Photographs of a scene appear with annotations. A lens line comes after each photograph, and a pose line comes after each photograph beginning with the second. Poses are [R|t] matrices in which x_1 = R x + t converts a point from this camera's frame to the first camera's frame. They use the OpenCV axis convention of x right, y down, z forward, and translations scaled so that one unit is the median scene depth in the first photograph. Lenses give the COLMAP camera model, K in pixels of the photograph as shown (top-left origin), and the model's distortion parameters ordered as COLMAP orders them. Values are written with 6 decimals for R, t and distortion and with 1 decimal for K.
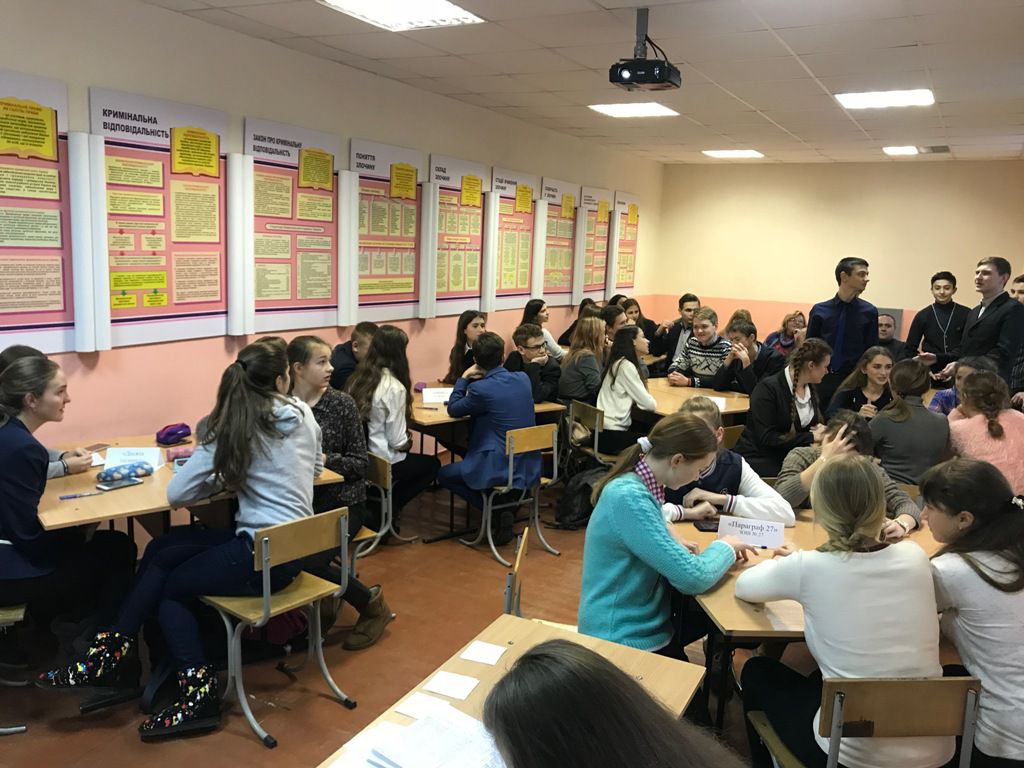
lens RADIAL K [[854.6, 0, 512.0], [0, 854.6, 384.0], [0, 0, 1]] dist [0.090021, -0.127589]
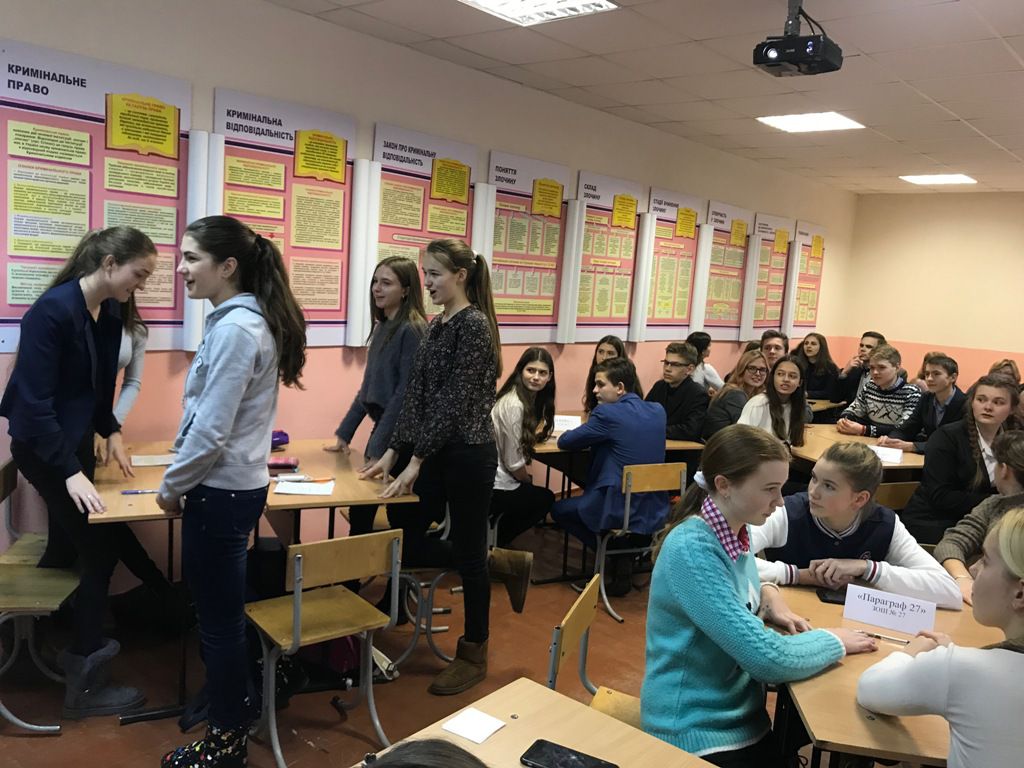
lens RADIAL K [[854.6, 0, 512.0], [0, 854.6, 384.0], [0, 0, 1]] dist [0.090021, -0.127589]
pose [[0.974265, 0.054073, -0.218824, 0.062839], [-0.065183, 0.996909, -0.043870, 0.015300], [0.215775, 0.057005, 0.974778, 0.093350]]
